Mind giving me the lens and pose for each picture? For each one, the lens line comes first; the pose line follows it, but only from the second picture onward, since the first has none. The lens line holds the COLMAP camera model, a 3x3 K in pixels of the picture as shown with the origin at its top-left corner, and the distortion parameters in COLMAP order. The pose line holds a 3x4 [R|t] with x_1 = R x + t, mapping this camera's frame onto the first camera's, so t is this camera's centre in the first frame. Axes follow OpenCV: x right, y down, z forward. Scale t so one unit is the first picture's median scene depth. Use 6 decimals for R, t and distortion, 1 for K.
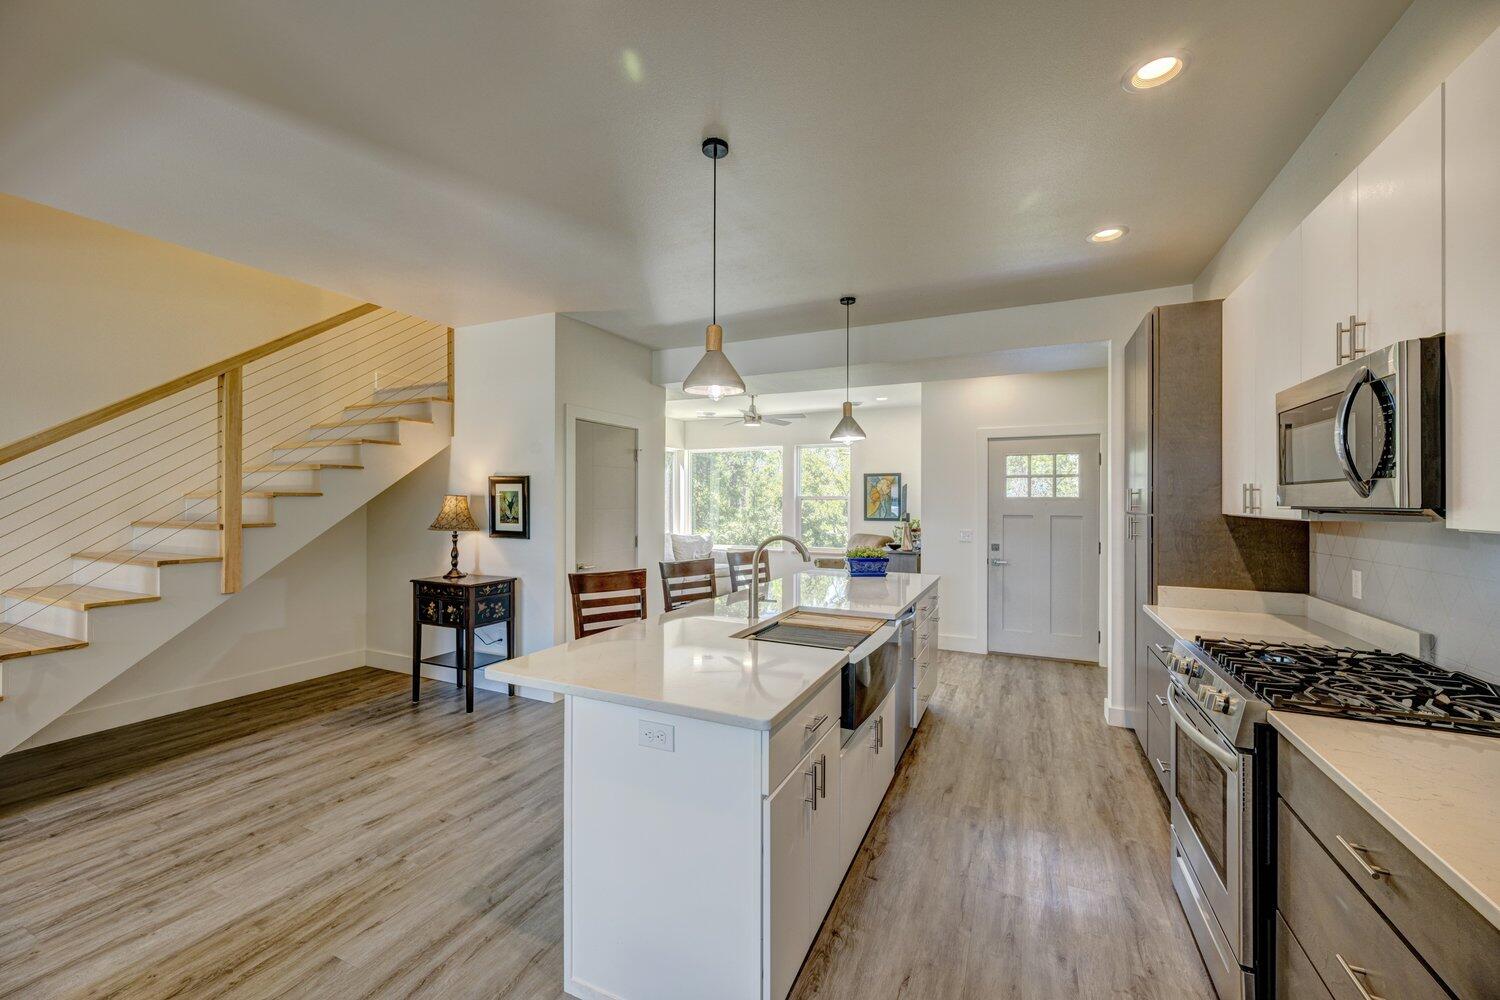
lens RADIAL K [[585.0, 0, 750.5], [0, 585.0, 502.6], [0, 0, 1]] dist [0.000240, -0.000276]
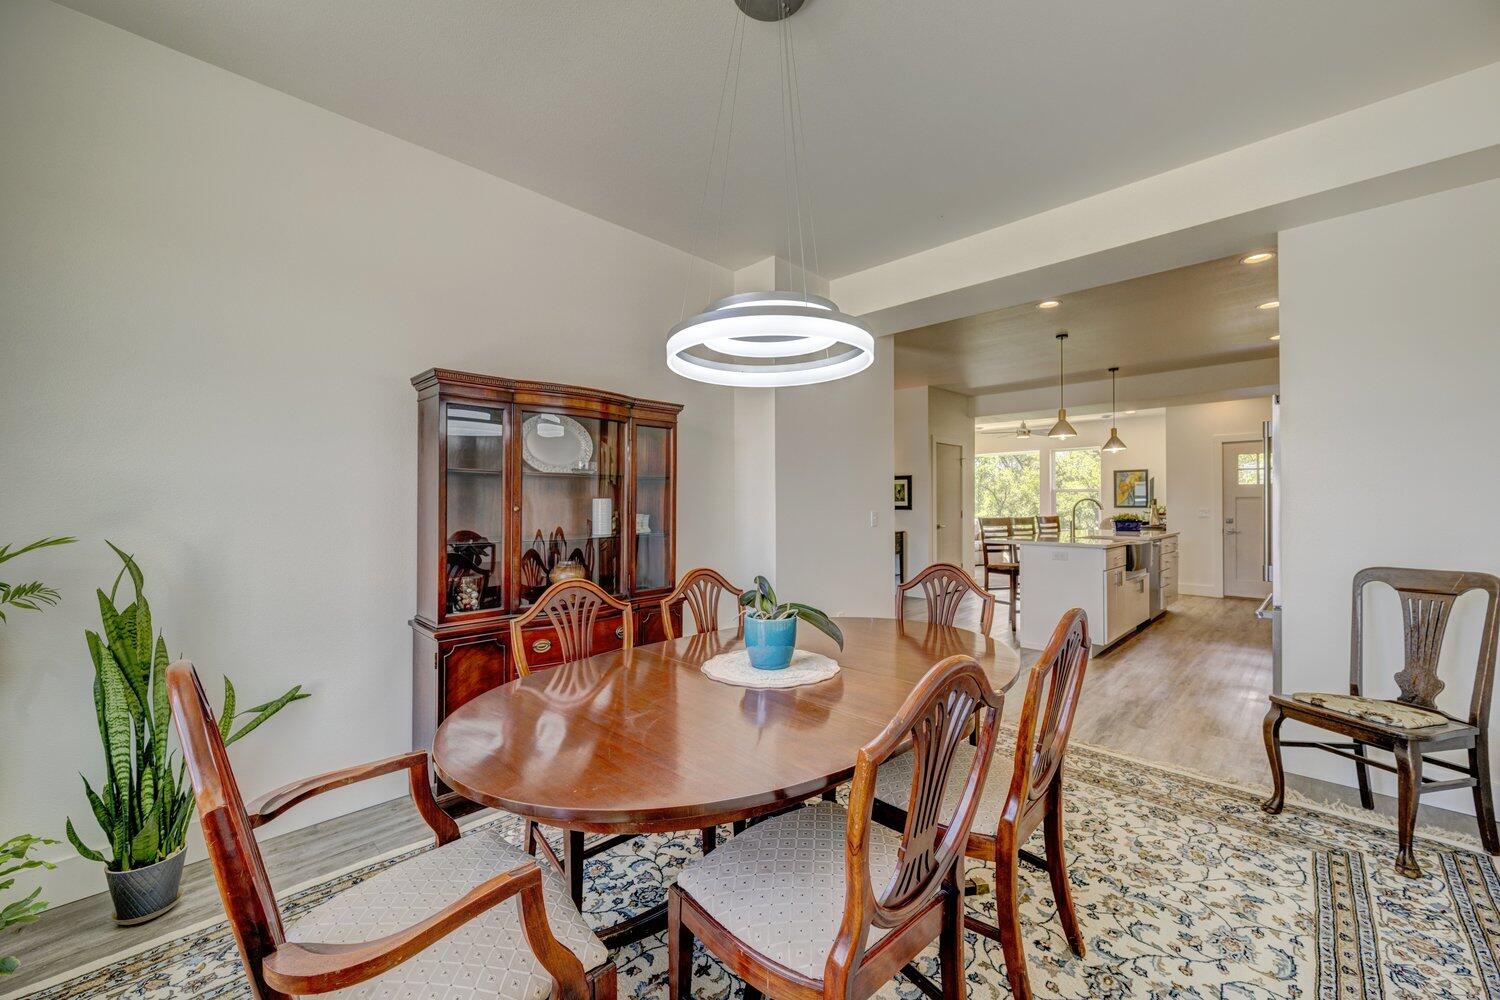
lens RADIAL K [[585.0, 0, 756.3], [0, 585.0, 501.8], [0, 0, 1]] dist [0.000240, -0.000276]
pose [[0.944374, -0.006355, -0.328813, -0.183623], [0.004135, 0.999964, -0.007453, 0.037312], [0.328848, 0.005679, 0.944366, -0.678219]]
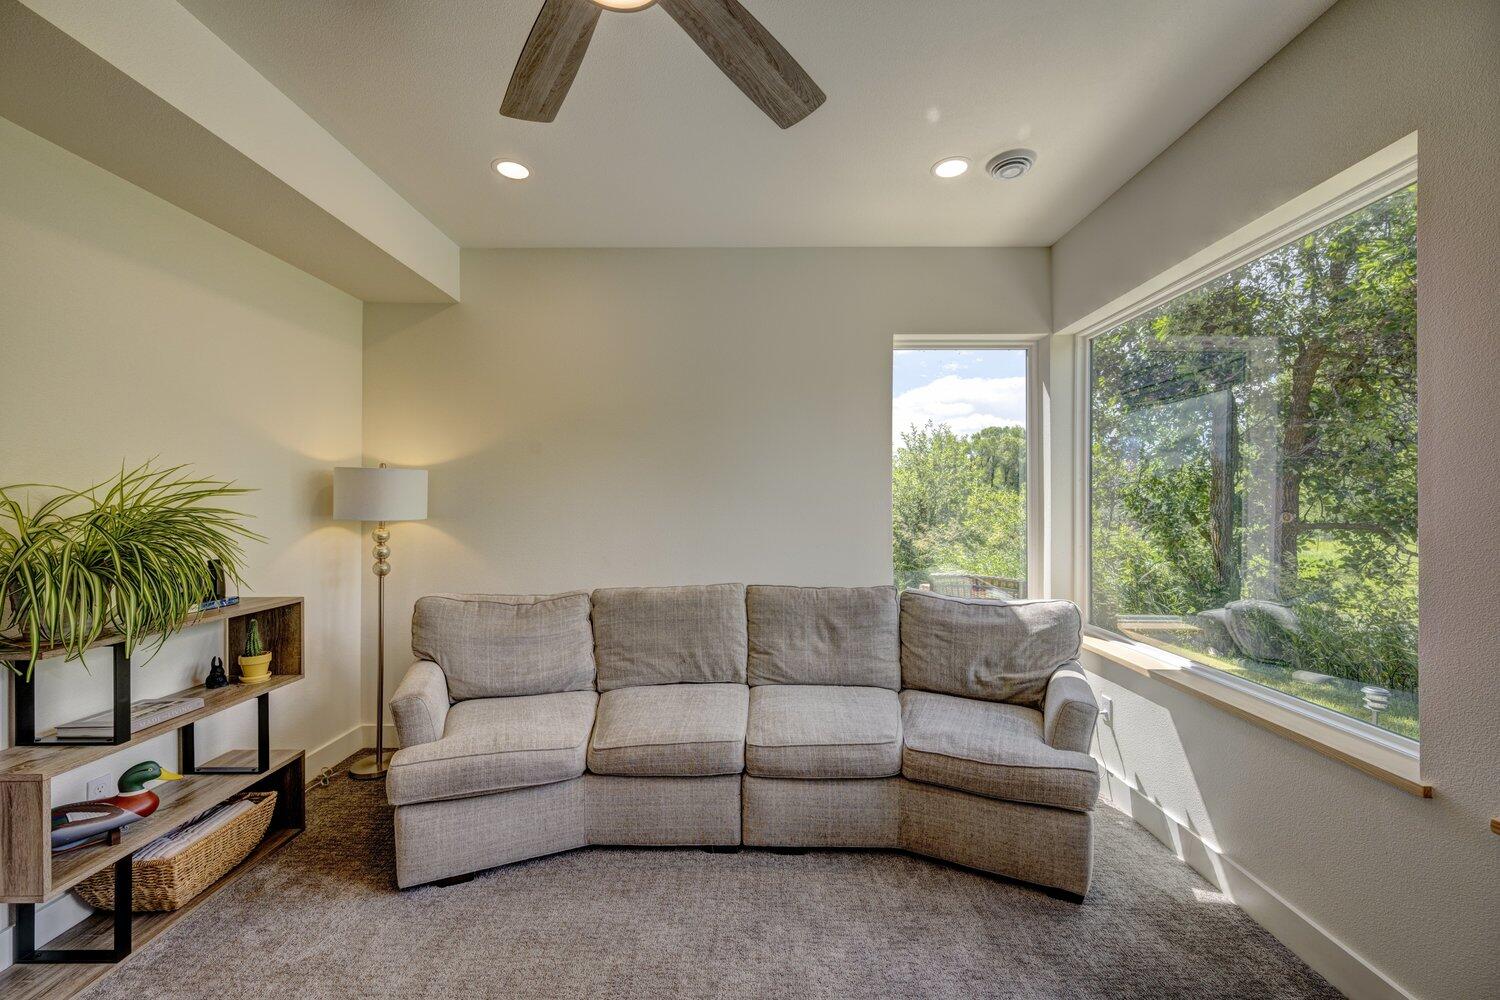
lens RADIAL K [[585.0, 0, 751.6], [0, 585.0, 502.7], [0, 0, 1]] dist [0.000240, -0.000276]
pose [[0.428406, -0.000105, -0.903586, 0.209827], [-0.003065, 0.999994, -0.001570, 0.011331], [0.903581, 0.003442, 0.428403, 1.355701]]
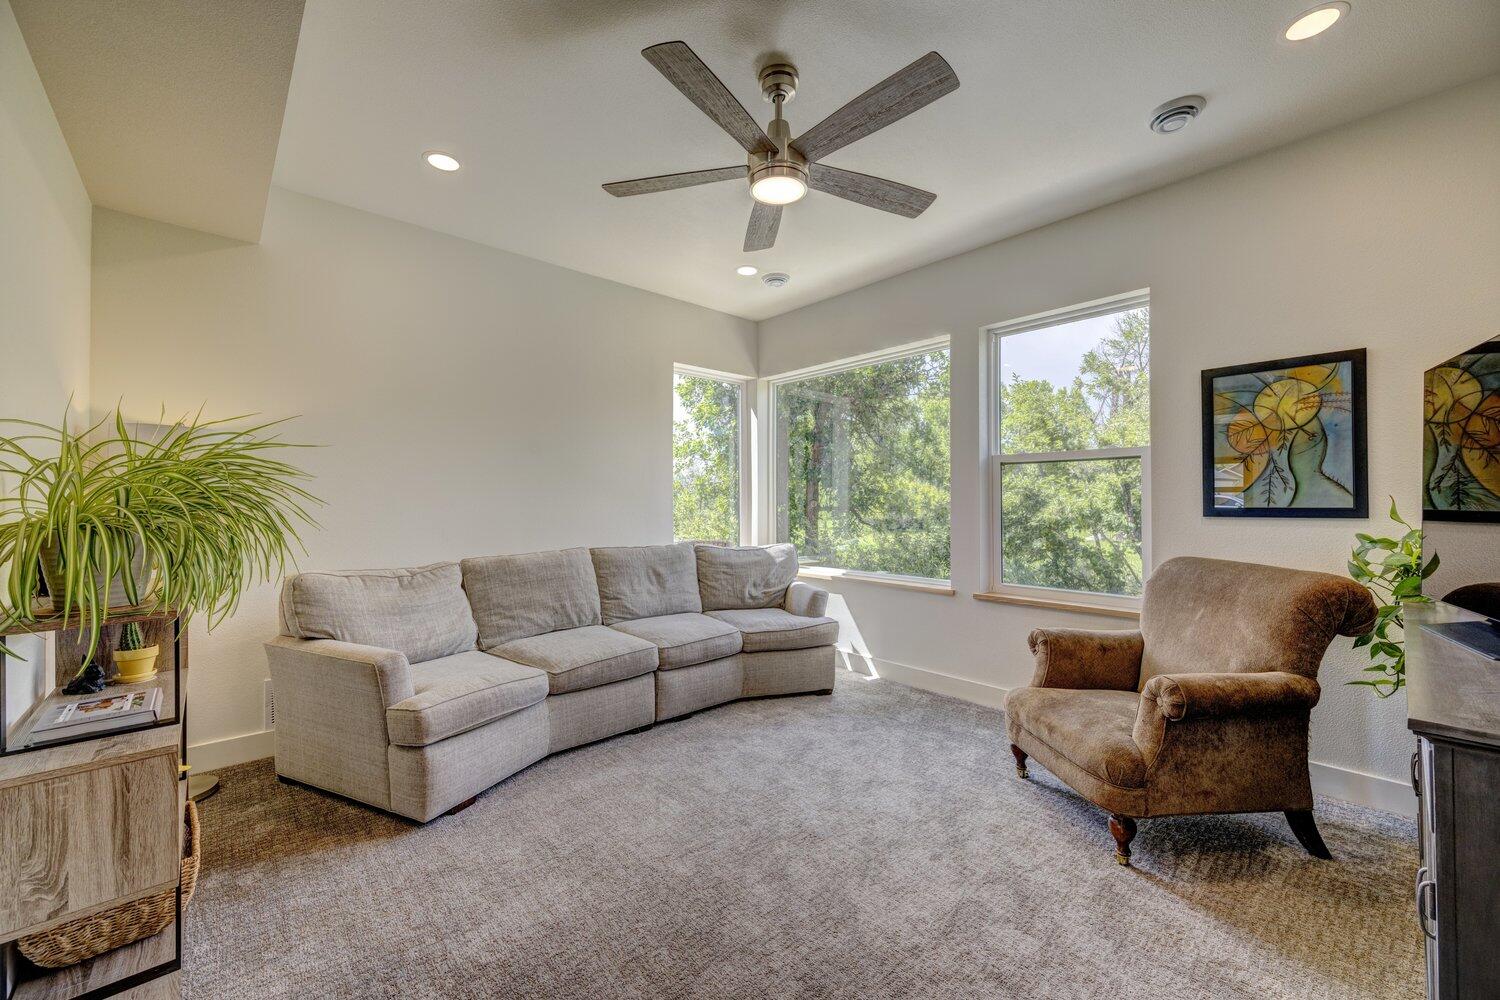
lens RADIAL K [[585.0, 0, 762.0], [0, 585.0, 501.9], [0, 0, 1]] dist [0.000240, -0.000276]
pose [[0.933444, -0.002854, -0.358712, 0.137064], [0.000787, 0.999982, -0.005906, 0.039560], [0.358722, 0.005230, 0.933430, 1.010279]]
